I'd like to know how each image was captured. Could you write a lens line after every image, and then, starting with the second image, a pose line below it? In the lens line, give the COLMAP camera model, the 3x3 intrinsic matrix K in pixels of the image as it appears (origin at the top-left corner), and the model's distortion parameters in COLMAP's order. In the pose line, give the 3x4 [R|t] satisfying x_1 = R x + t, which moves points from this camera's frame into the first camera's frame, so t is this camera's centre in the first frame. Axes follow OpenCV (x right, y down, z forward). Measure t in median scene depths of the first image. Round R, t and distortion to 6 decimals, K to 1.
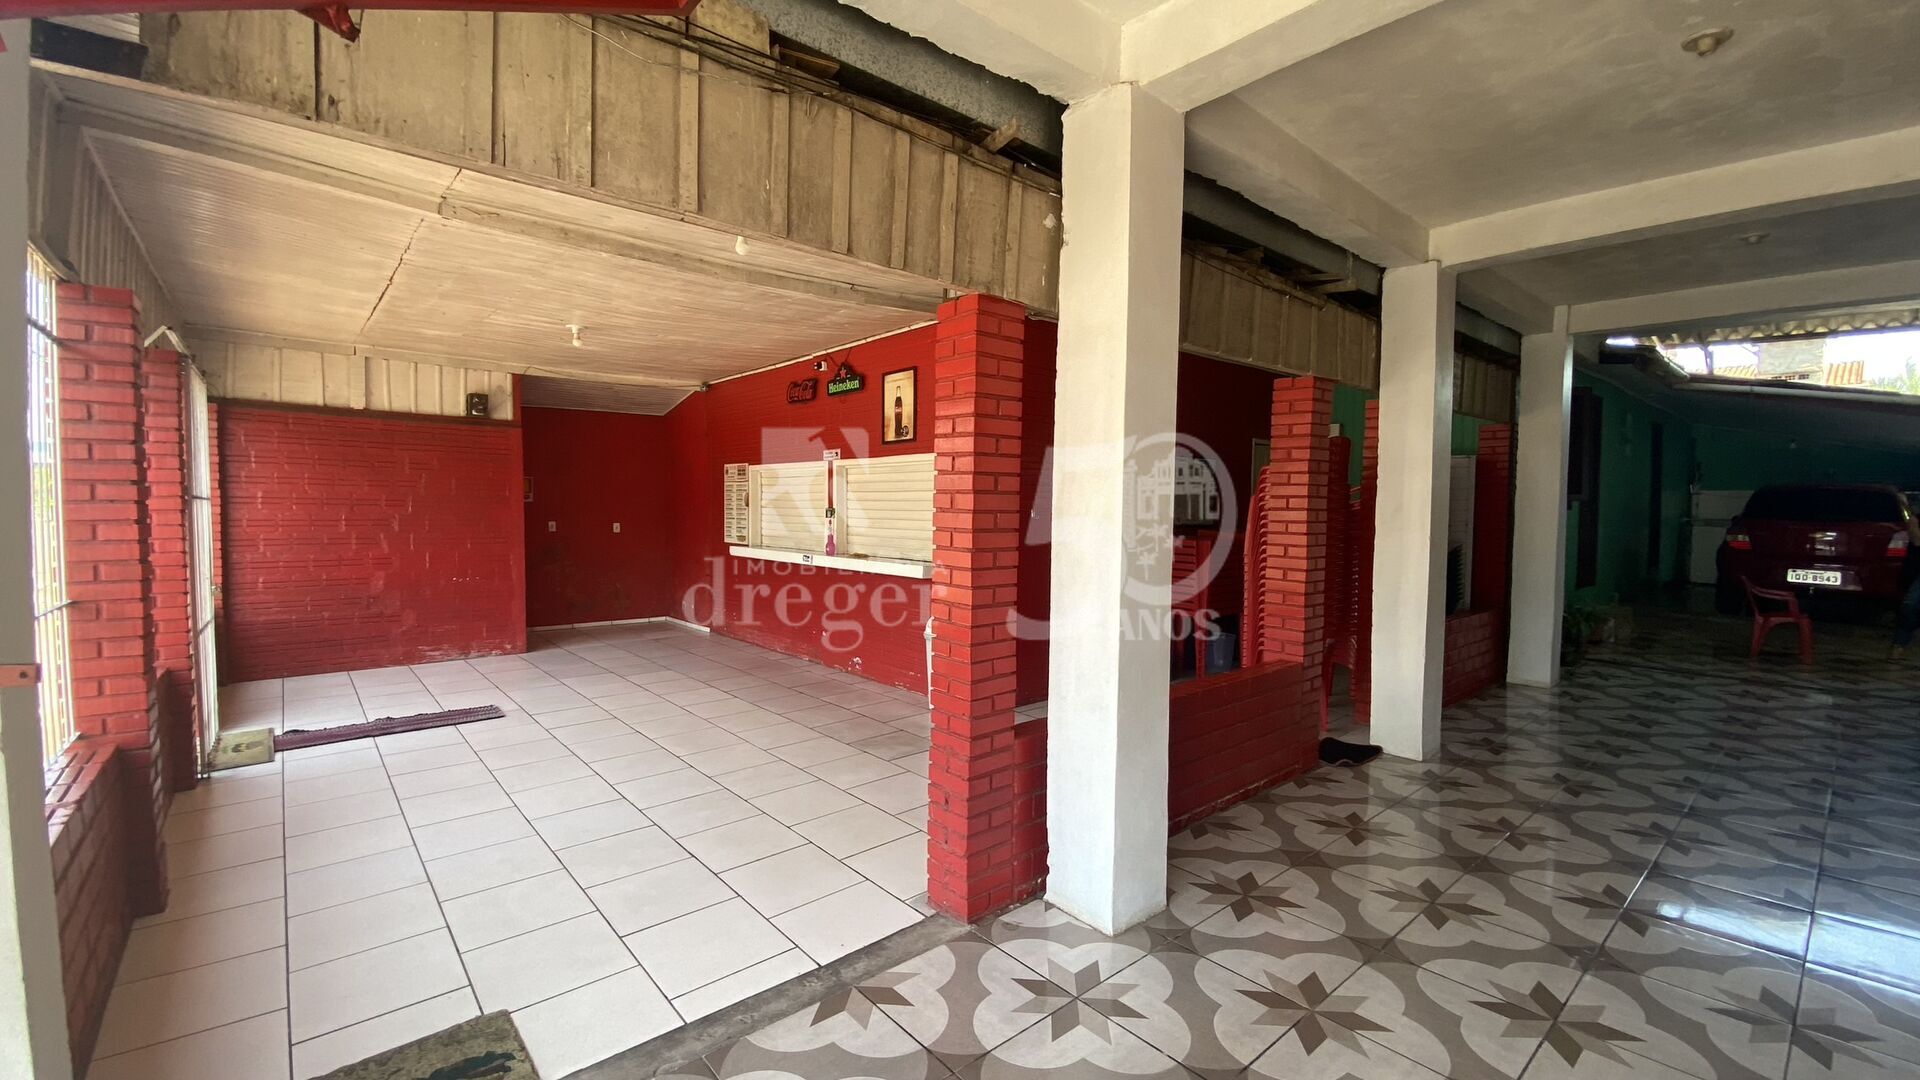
lens RADIAL K [[808.1, 0, 960.0], [0, 808.1, 540.0], [0, 0, 1]] dist [0.069238, -0.049773]
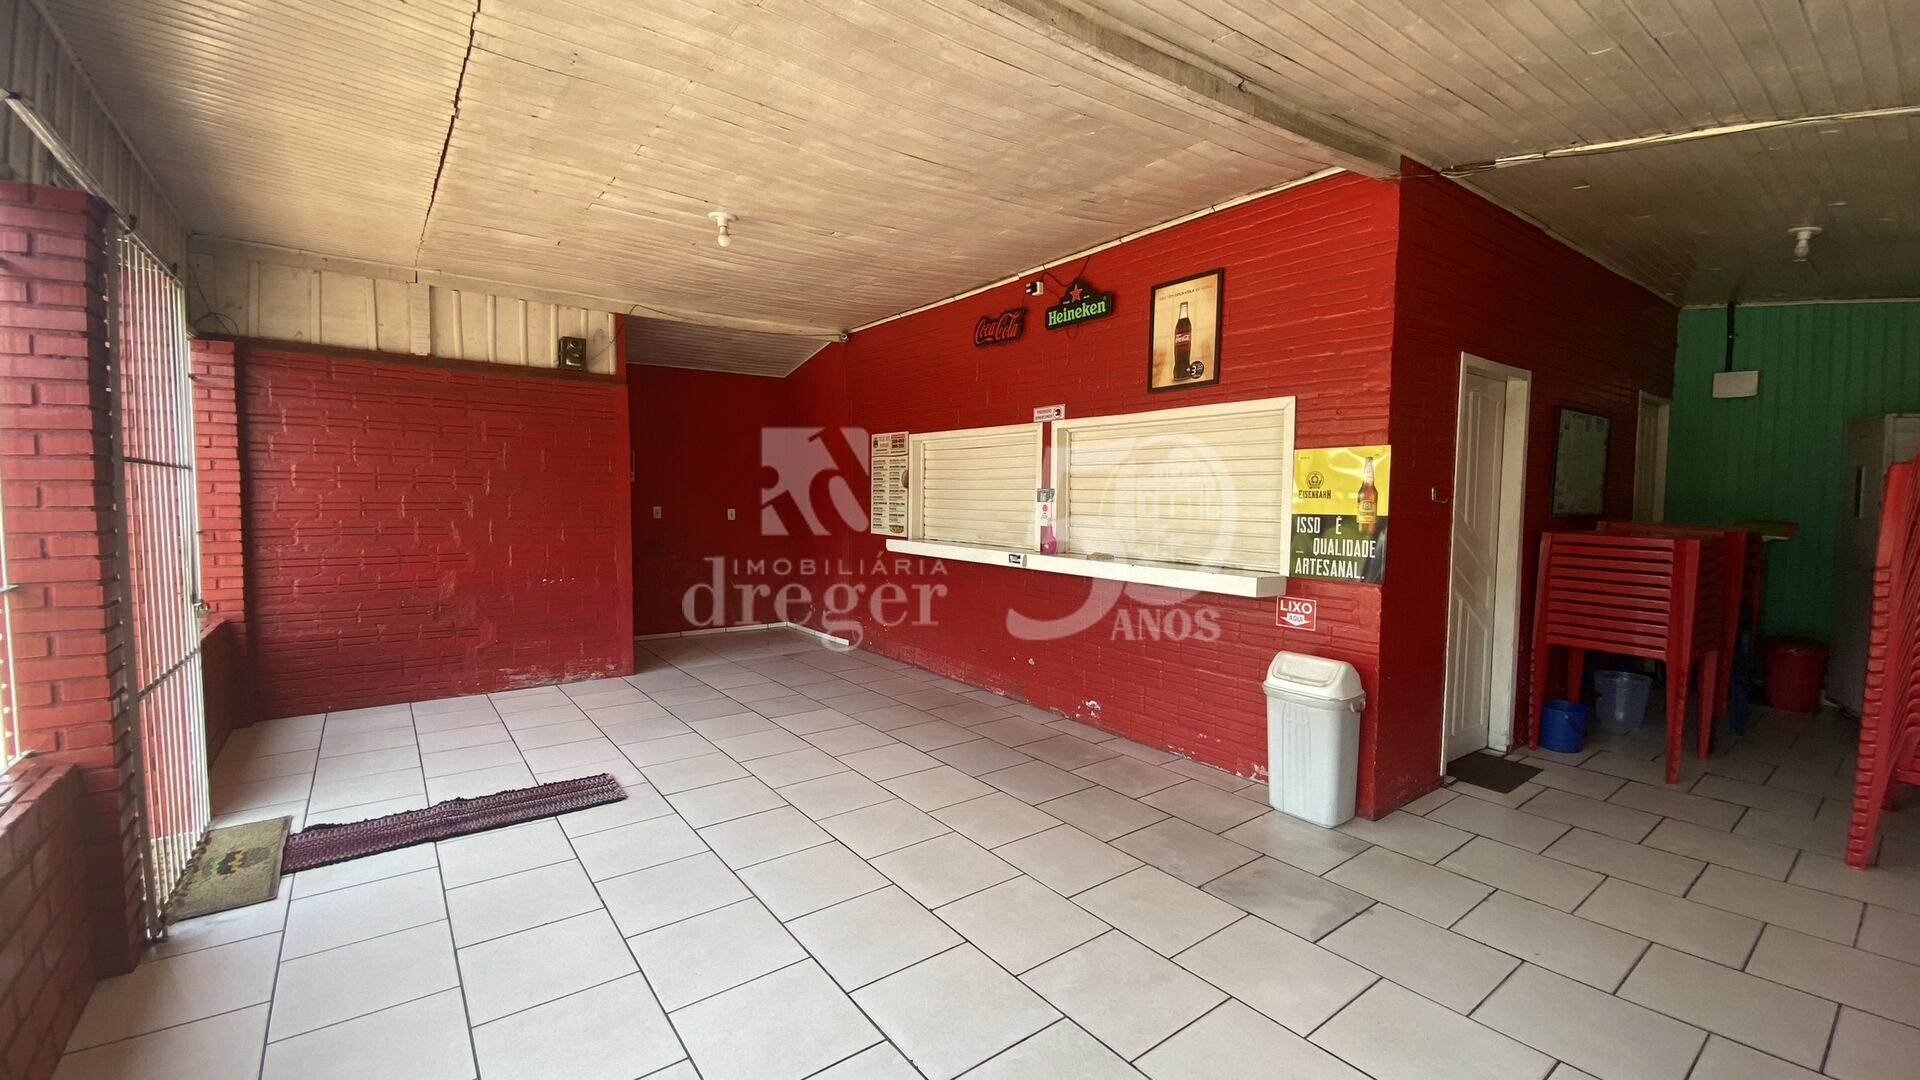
lens RADIAL K [[808.1, 0, 960.0], [0, 808.1, 540.0], [0, 0, 1]] dist [0.069238, -0.049773]
pose [[0.997759, 0.006005, -0.066643, -0.191398], [-0.004957, 0.999862, 0.015885, -0.004787], [0.066729, -0.015519, 0.997650, 0.285841]]
